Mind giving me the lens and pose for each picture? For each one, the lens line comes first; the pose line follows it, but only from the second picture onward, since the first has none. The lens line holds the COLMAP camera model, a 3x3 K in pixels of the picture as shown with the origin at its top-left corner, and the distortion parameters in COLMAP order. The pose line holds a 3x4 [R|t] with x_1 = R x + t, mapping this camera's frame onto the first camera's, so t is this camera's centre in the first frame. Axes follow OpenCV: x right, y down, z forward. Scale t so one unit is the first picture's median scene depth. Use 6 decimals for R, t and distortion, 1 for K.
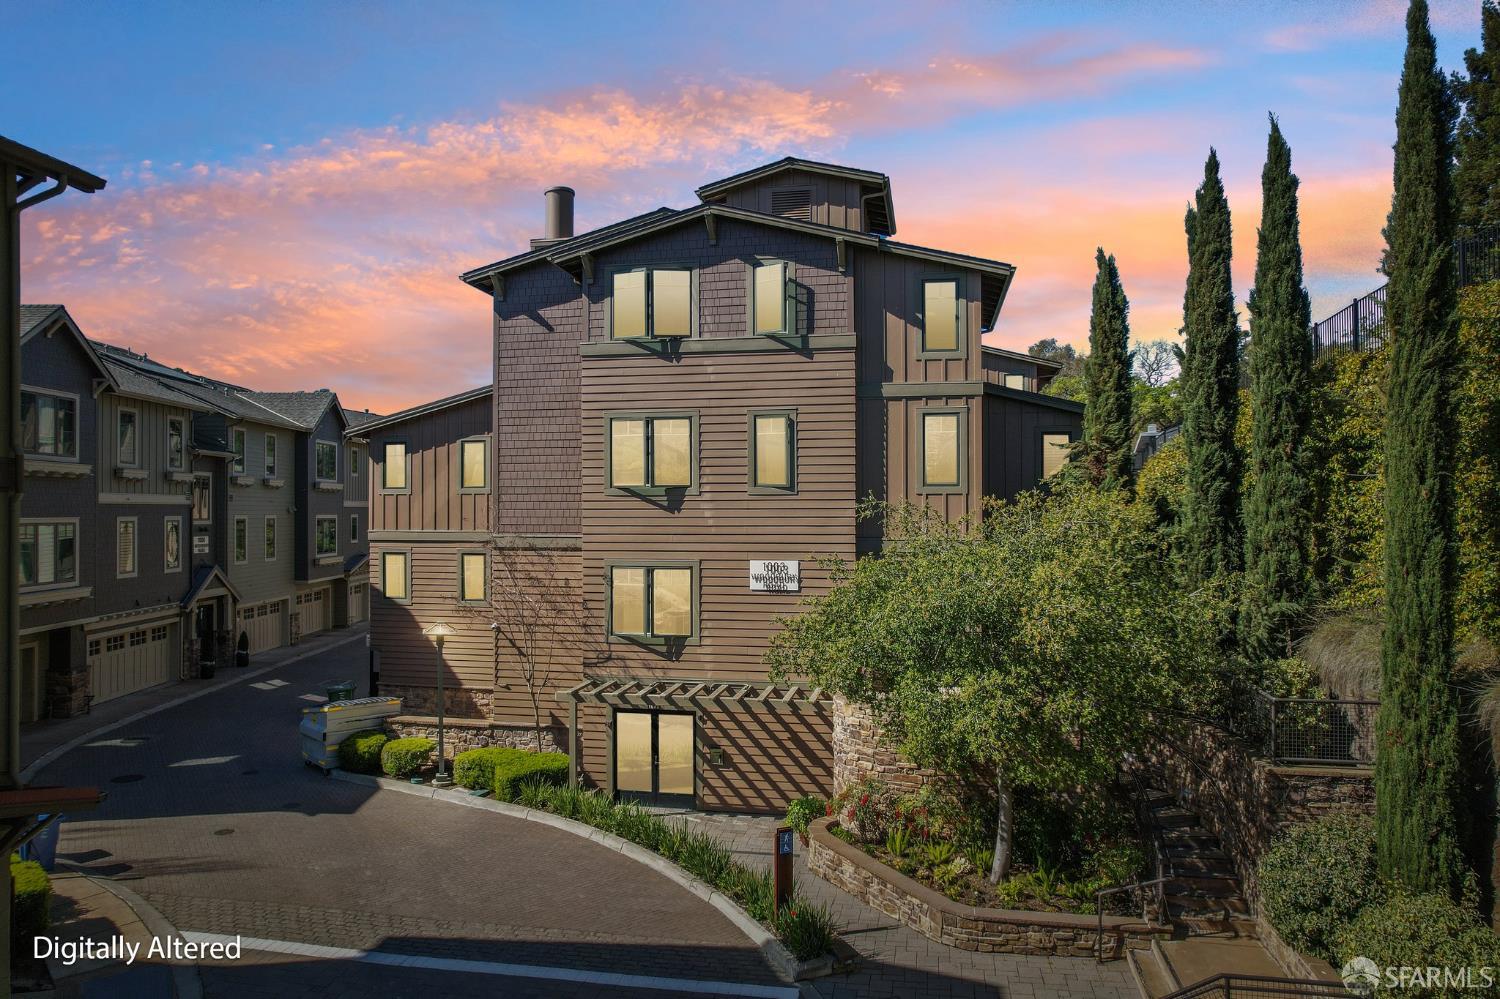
lens RADIAL K [[985.1, 0, 750.0], [0, 985.1, 499.5], [0, 0, 1]] dist [-0.078752, 0.069111]
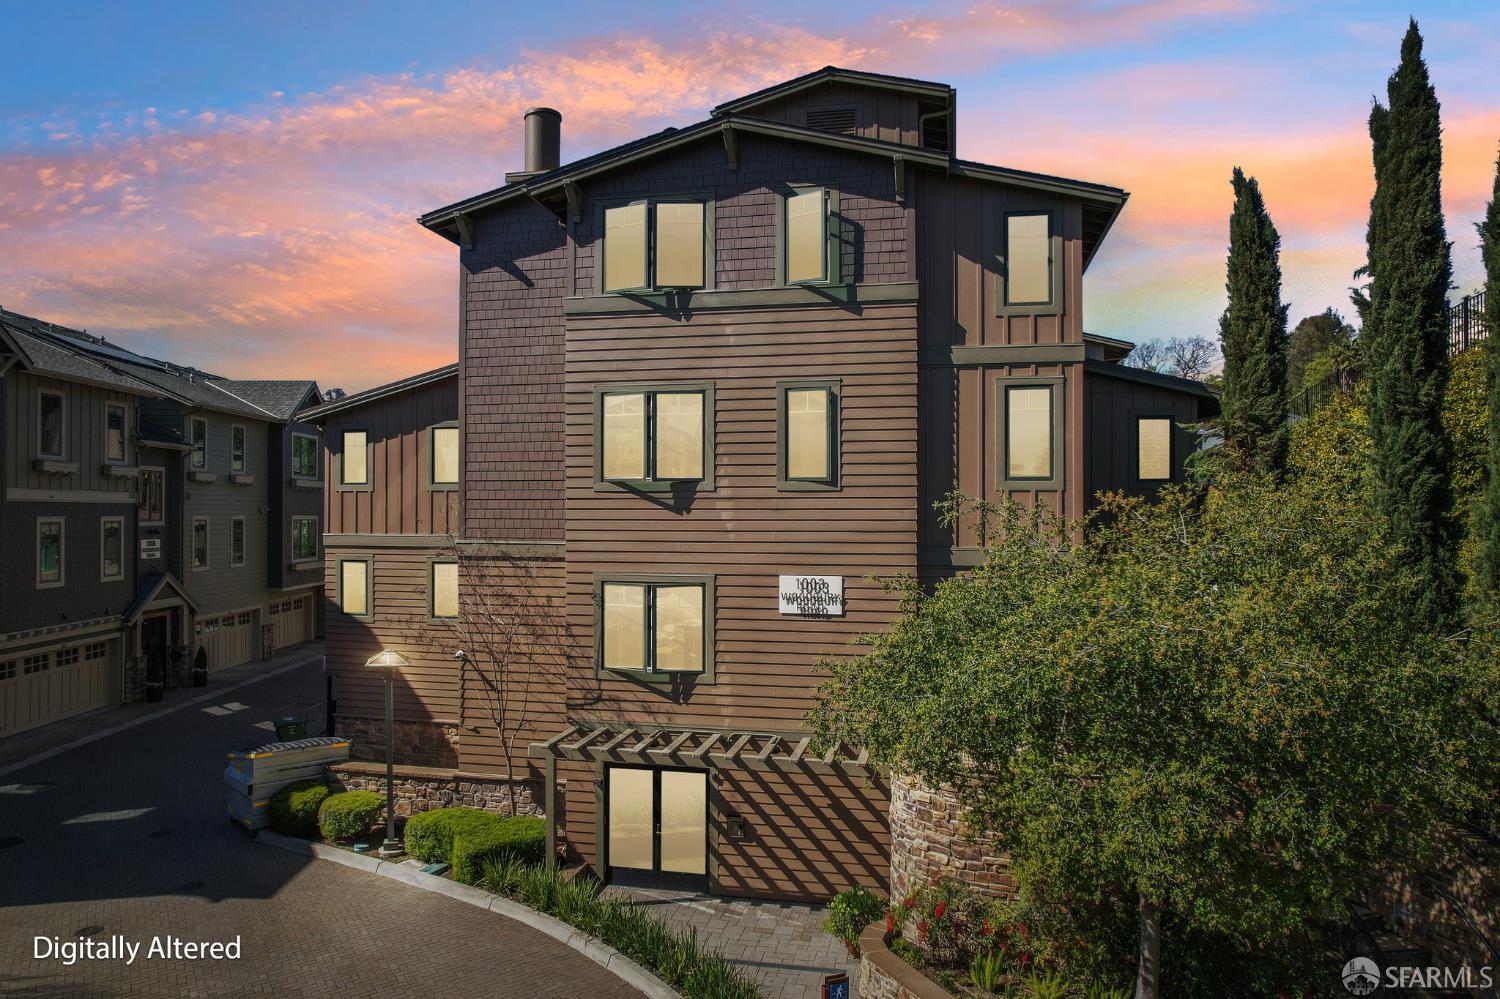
lens RADIAL K [[985.1, 0, 750.0], [0, 985.1, 499.5], [0, 0, 1]] dist [-0.078752, 0.069111]
pose [[0.999827, 0.002843, -0.018392, -0.009053], [-0.002885, 0.999993, -0.002262, 0.003741], [0.018385, 0.002314, 0.999828, 0.221917]]
